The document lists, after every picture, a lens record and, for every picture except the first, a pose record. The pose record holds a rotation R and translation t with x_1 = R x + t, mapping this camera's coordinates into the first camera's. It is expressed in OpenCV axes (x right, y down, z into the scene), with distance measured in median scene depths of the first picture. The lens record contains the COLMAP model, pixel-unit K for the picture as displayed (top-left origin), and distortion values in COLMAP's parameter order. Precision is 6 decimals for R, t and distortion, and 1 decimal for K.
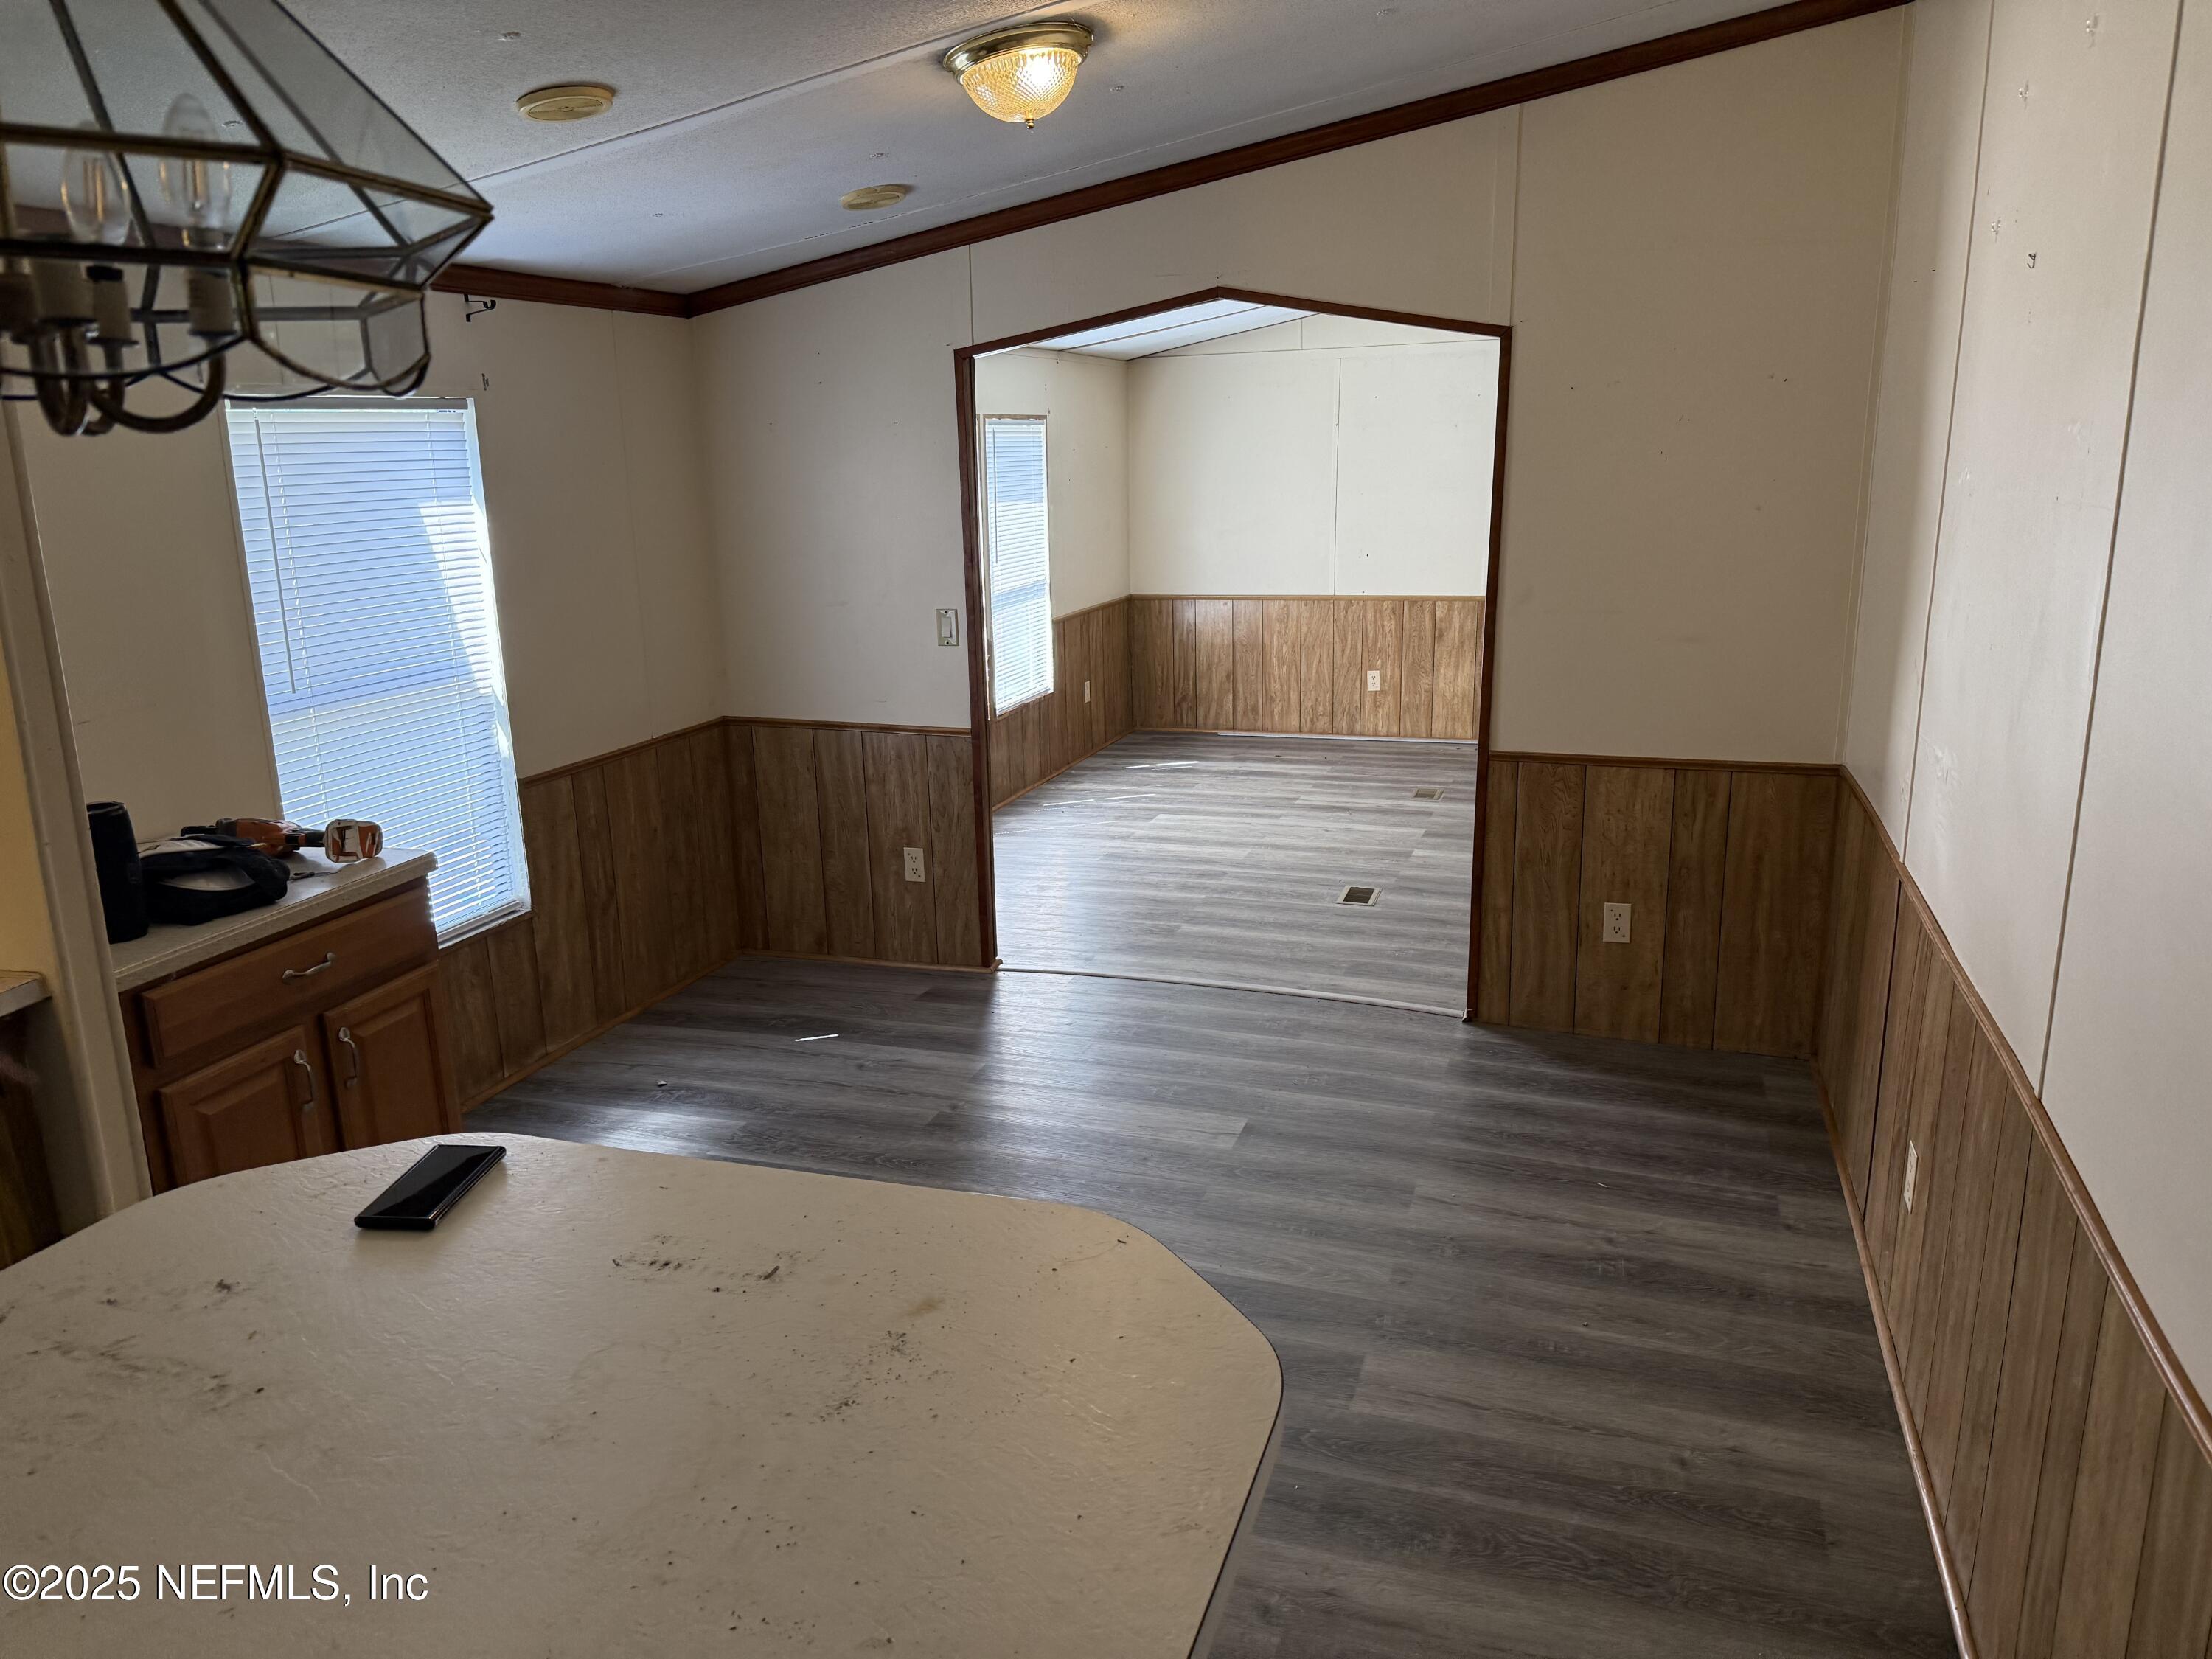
lens RADIAL K [[1540.8, 0, 1118.5], [0, 1540.8, 833.0], [0, 0, 1]] dist [0.133850, -0.255355]
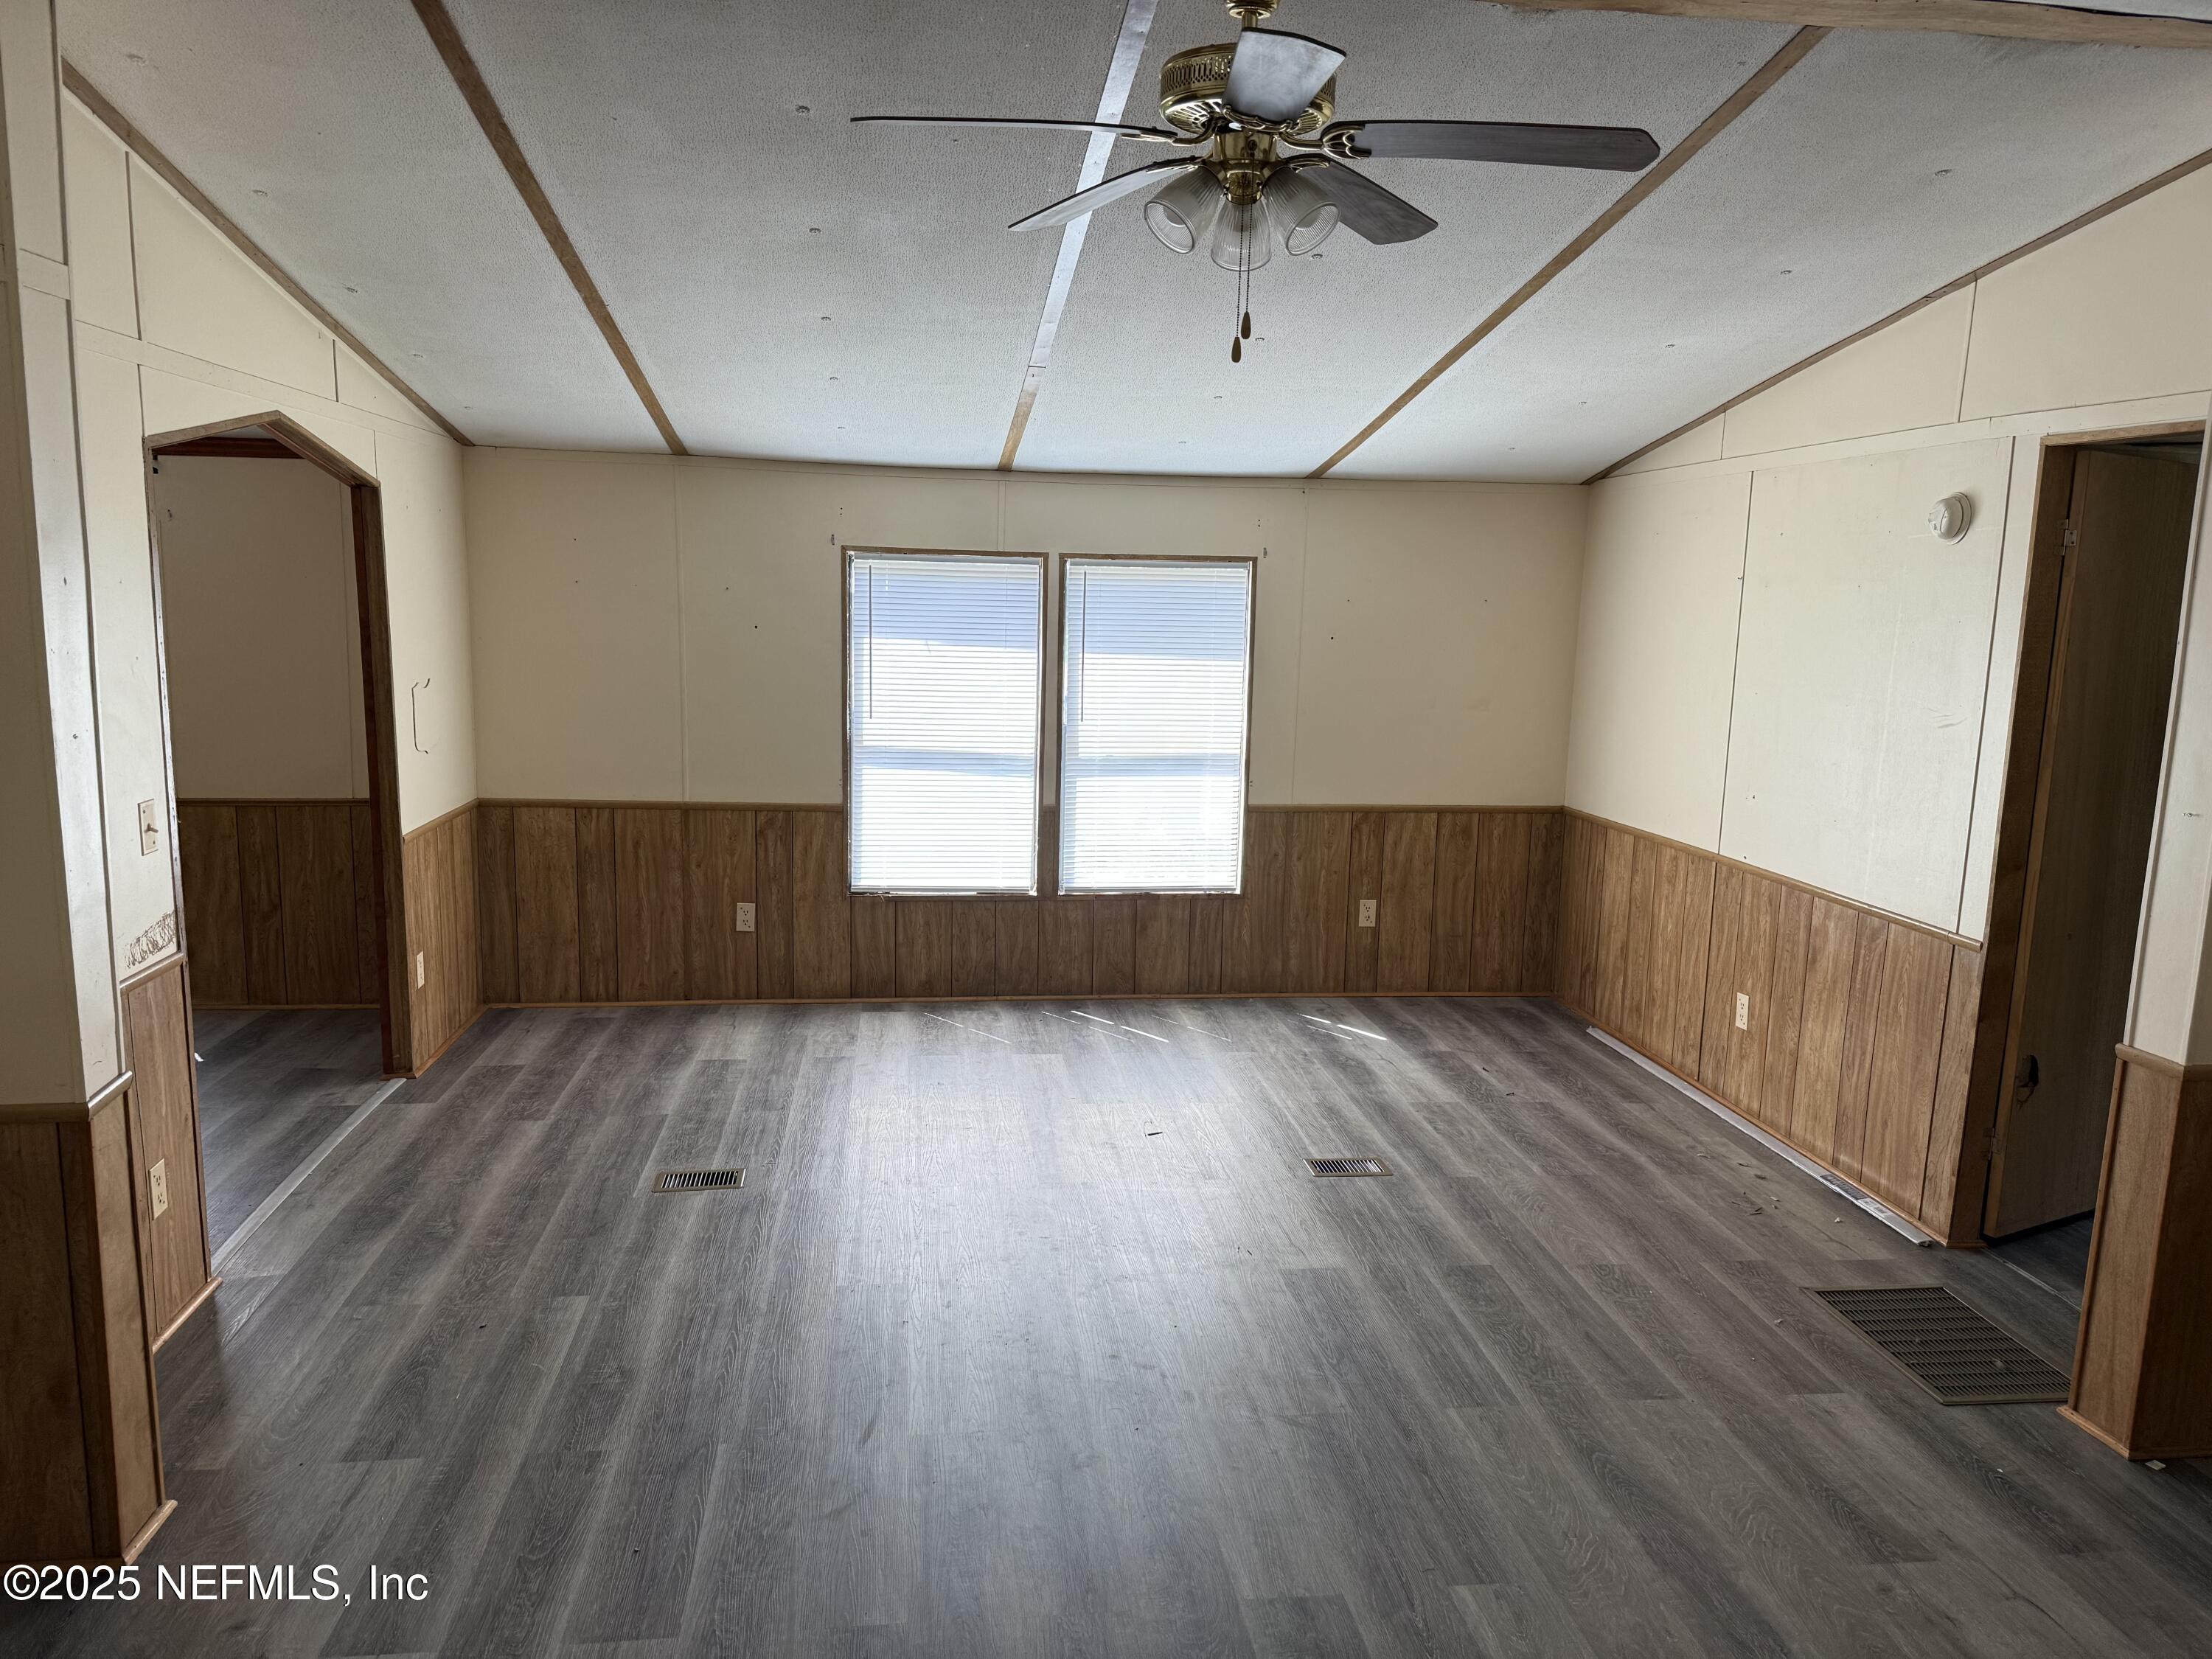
lens RADIAL K [[1541.8, 0, 1106.0], [0, 1541.8, 829.5], [0, 0, 1]] dist [0.033161, -0.000675]
pose [[0.427678, 0.165322, -0.888685, 0.574673], [-0.248442, 0.966769, 0.060286, -0.142078], [0.869119, 0.195004, 0.454538, 0.528618]]
